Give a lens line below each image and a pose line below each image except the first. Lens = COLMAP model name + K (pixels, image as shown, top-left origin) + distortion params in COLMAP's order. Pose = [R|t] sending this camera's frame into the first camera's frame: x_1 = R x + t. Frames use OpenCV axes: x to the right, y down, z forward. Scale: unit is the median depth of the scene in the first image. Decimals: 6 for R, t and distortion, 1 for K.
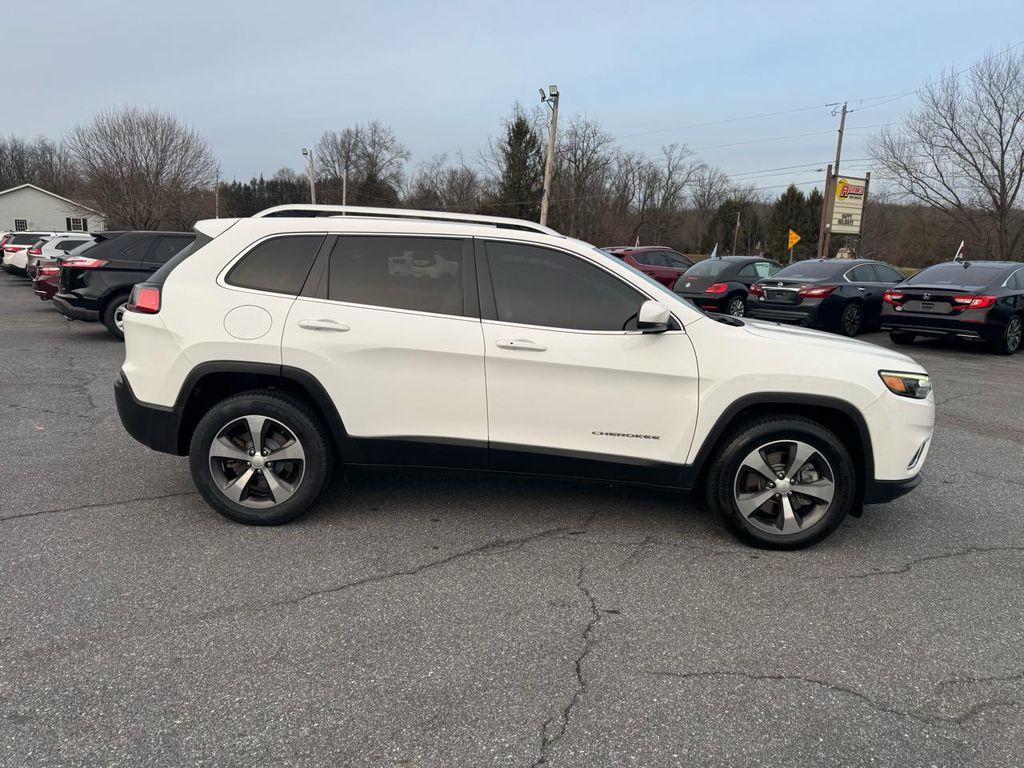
lens RADIAL K [[719.5, 0, 512.8], [0, 719.5, 382.1], [0, 0, 1]] dist [0.060589, -0.068452]
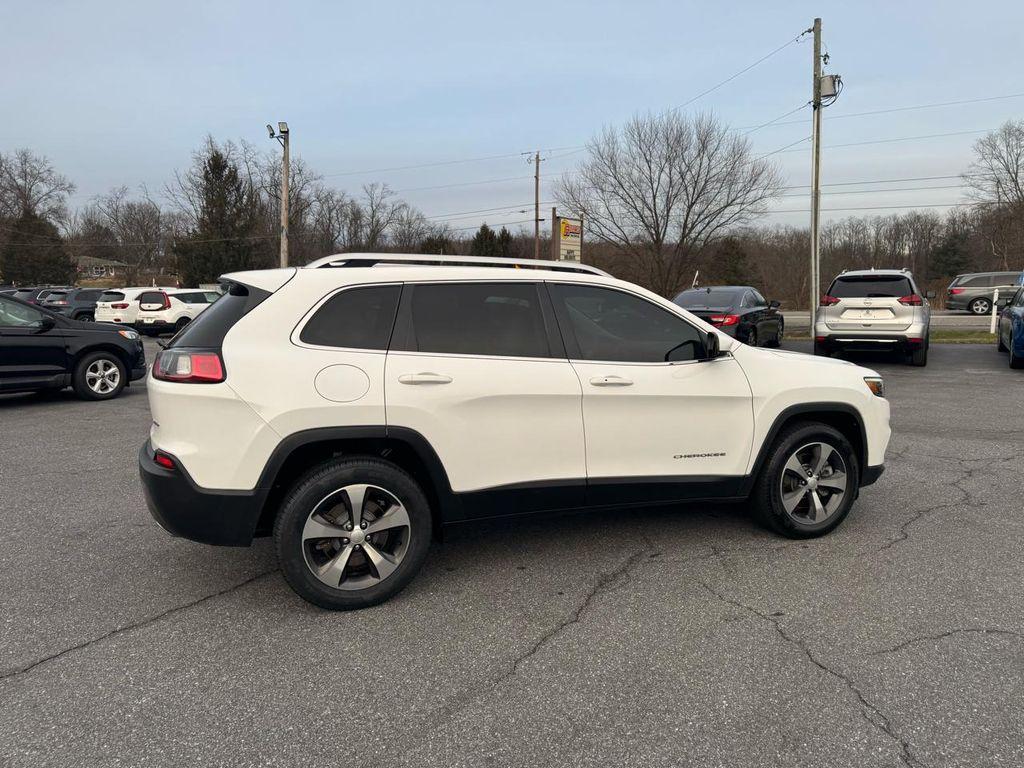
lens RADIAL K [[718.8, 0, 509.1], [0, 718.8, 370.9], [0, 0, 1]] dist [0.055268, -0.062555]
pose [[0.920332, -0.080173, 0.382832, -0.498614], [0.103882, 0.993718, -0.041629, -0.036926], [-0.377090, 0.078082, 0.922879, 0.085258]]
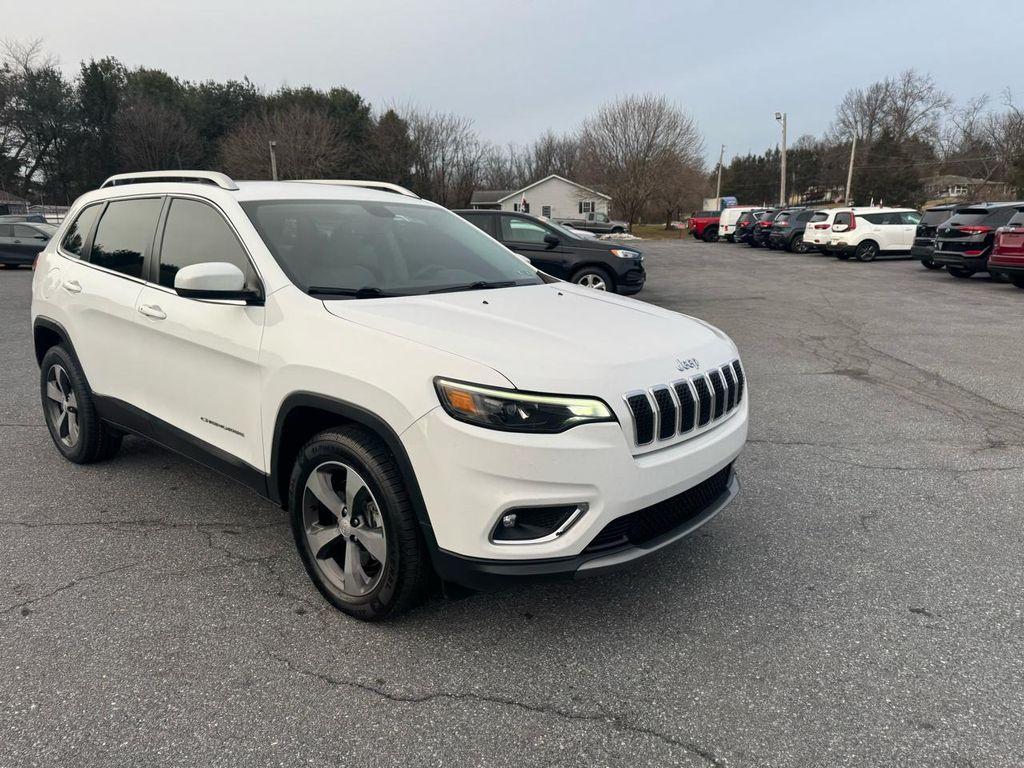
lens RADIAL K [[727.6, 0, 522.4], [0, 727.6, 384.4], [0, 0, 1]] dist [0.021359, -0.026844]
pose [[0.784674, 0.100305, -0.611739, 0.903996], [-0.076984, 0.994951, 0.064393, -0.052530], [0.615110, -0.003433, 0.788434, 0.527995]]
